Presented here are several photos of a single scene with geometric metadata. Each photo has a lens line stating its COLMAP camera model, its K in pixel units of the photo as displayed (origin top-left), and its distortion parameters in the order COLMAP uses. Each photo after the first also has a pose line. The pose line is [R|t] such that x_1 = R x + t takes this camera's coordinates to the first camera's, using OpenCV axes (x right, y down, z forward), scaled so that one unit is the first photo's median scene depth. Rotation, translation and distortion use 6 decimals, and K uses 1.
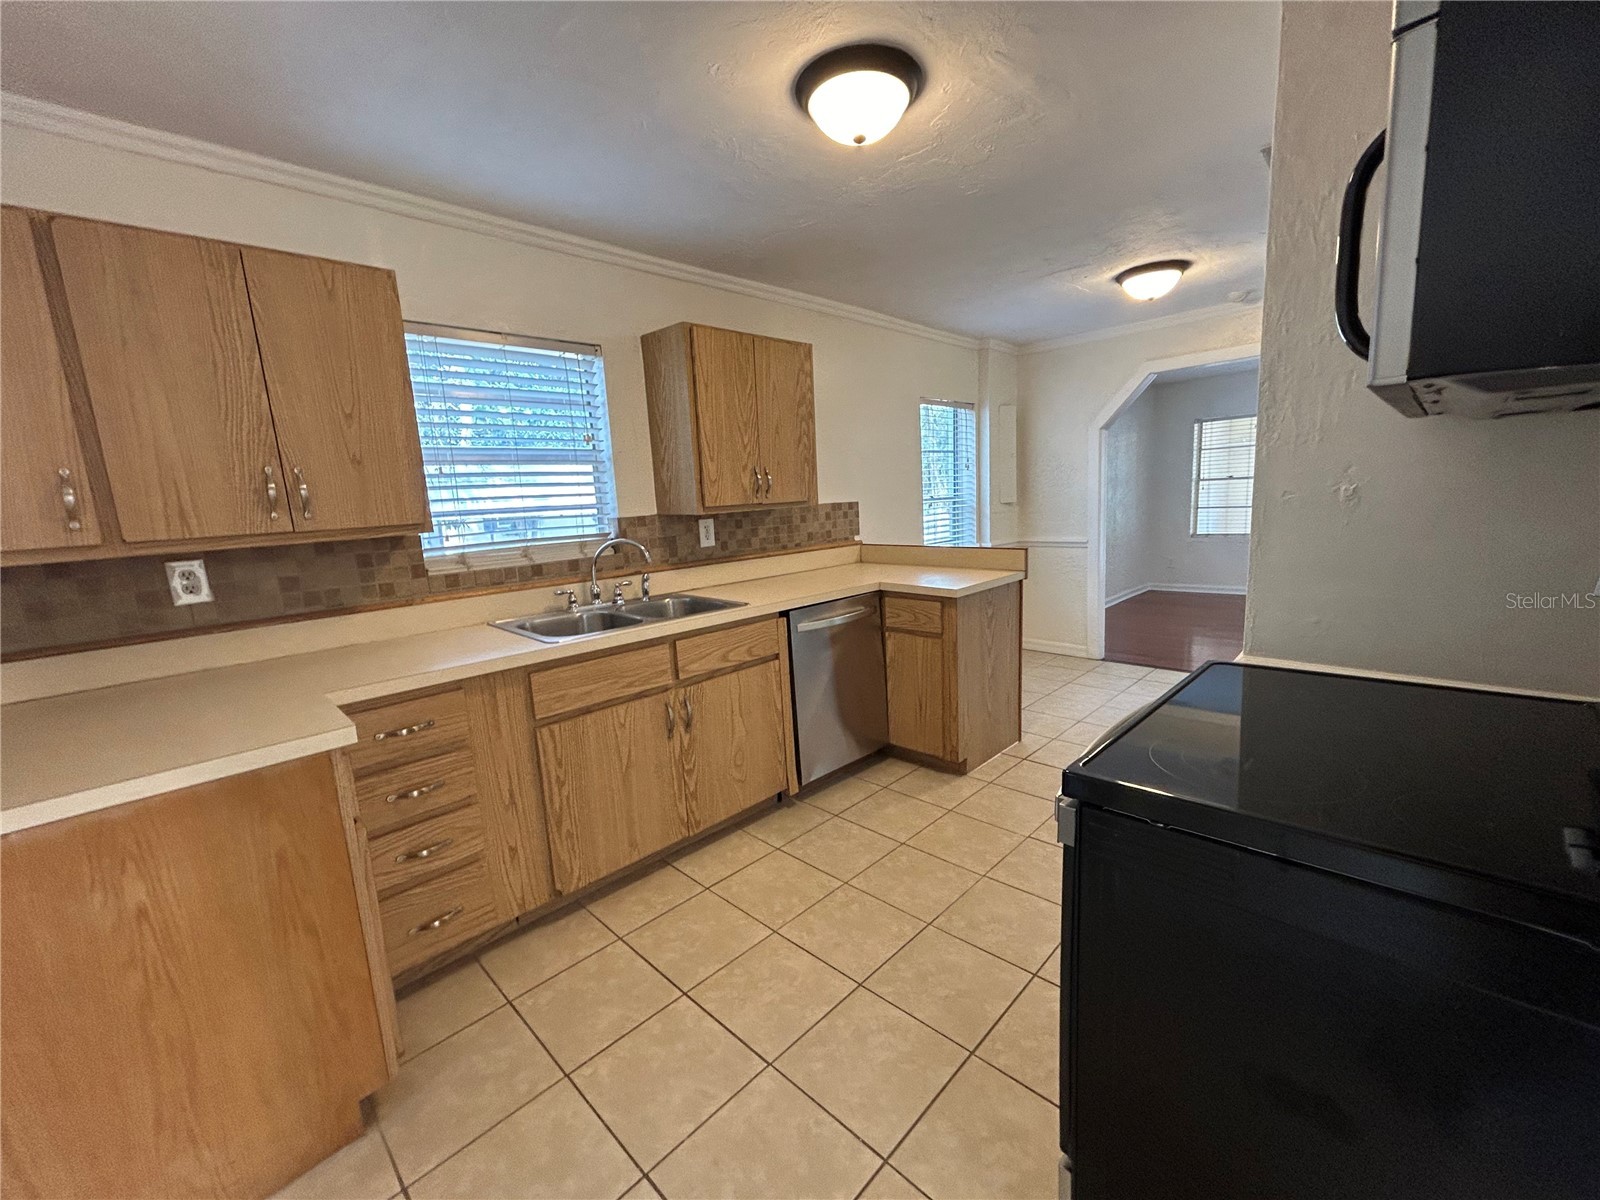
lens RADIAL K [[641.9, 0, 798.2], [0, 641.9, 601.2], [0, 0, 1]] dist [-0.010168, 0.000103]
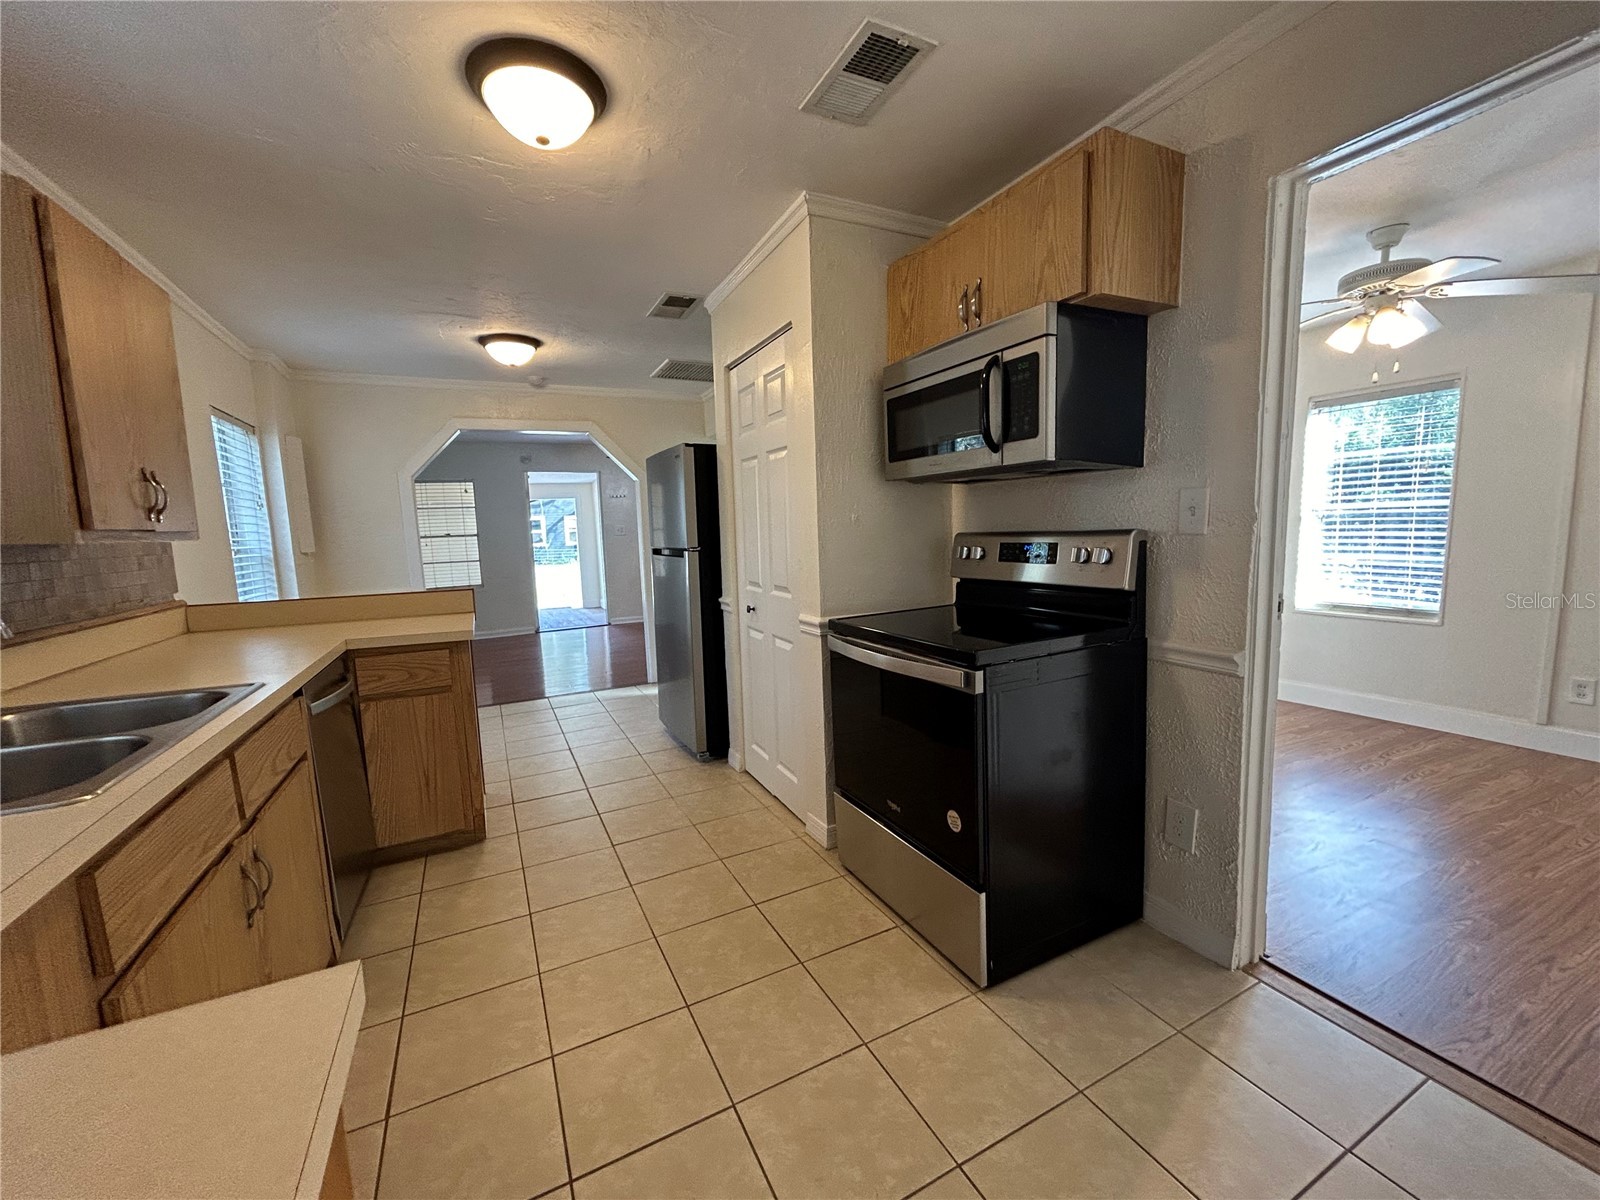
lens RADIAL K [[641.9, 0, 800.8], [0, 641.9, 600.1], [0, 0, 1]] dist [-0.010168, 0.000103]
pose [[0.321601, -0.068687, 0.944381, -0.393481], [0.169109, 0.985497, 0.014089, 0.004286], [-0.931652, 0.155173, 0.328552, 0.232165]]
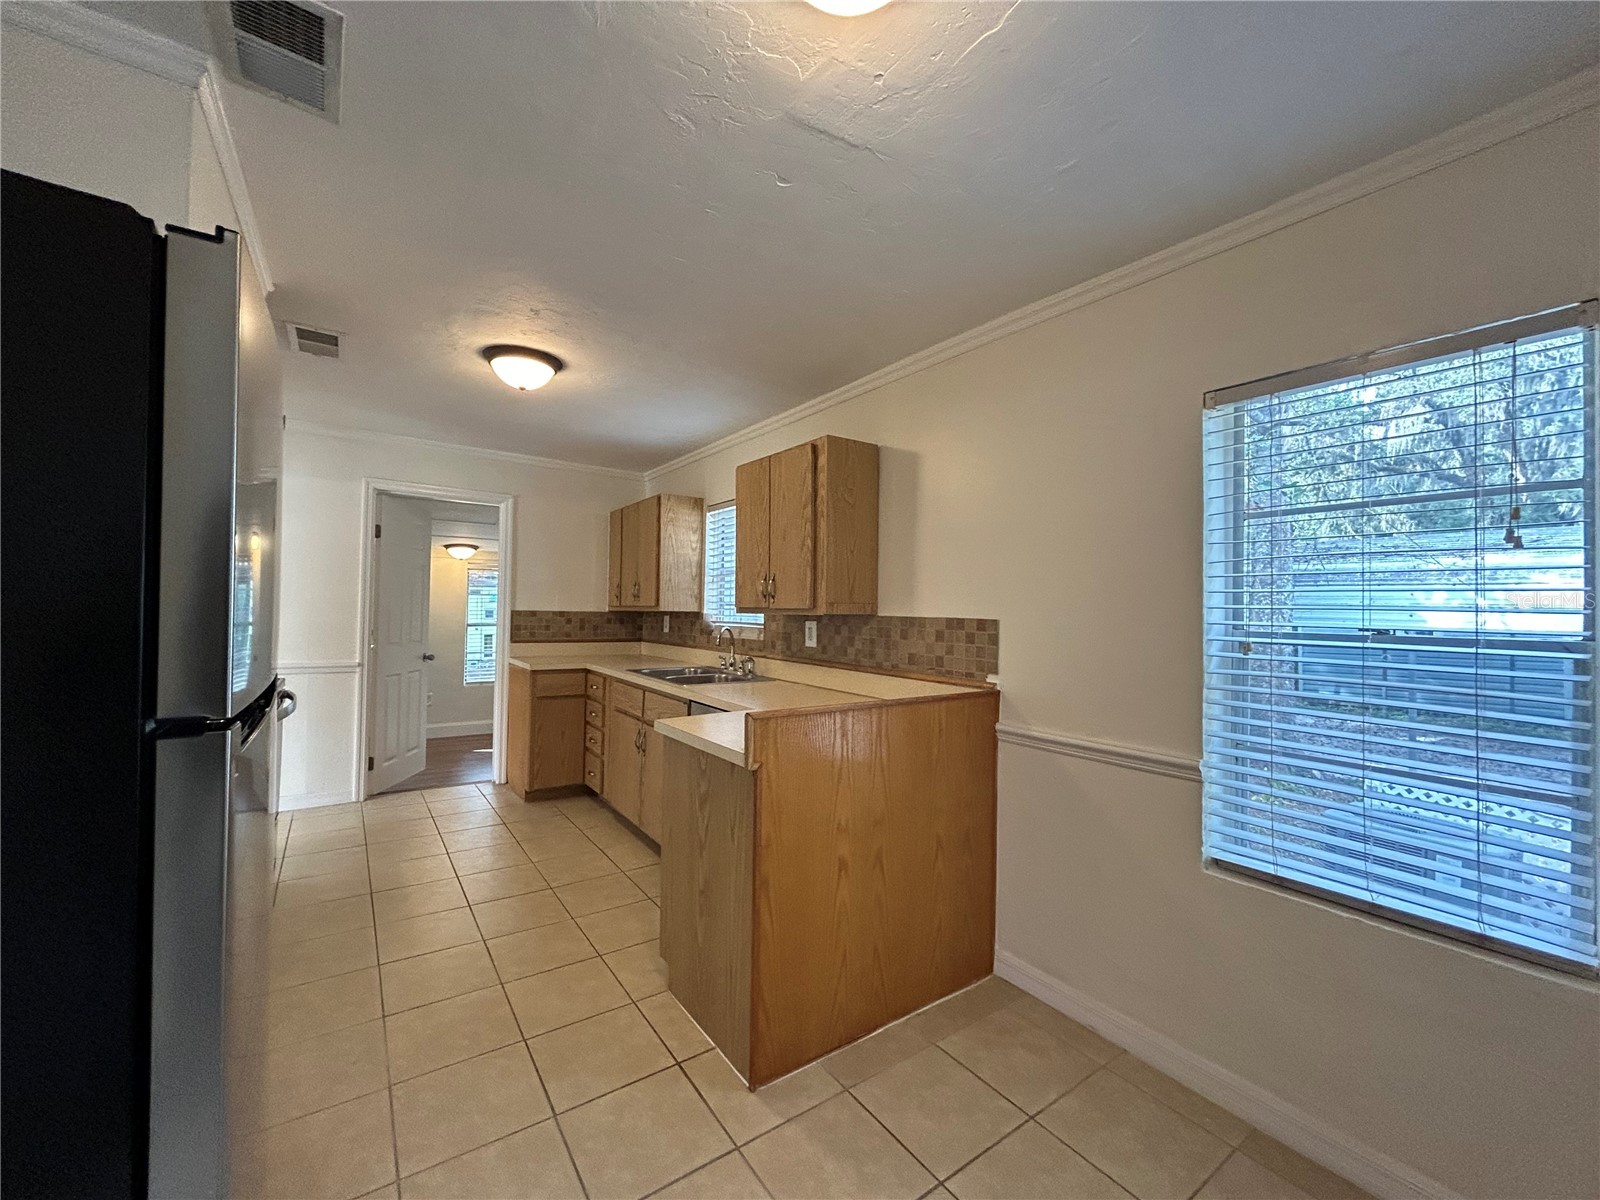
lens RADIAL K [[641.9, 0, 792.0], [0, 641.9, 604.8], [0, 0, 1]] dist [-0.010168, 0.000103]
pose [[-0.181960, 0.041005, -0.982451, 0.882937], [-0.169626, 0.982843, 0.072438, -0.220672], [0.968565, 0.179830, -0.171883, 1.121068]]
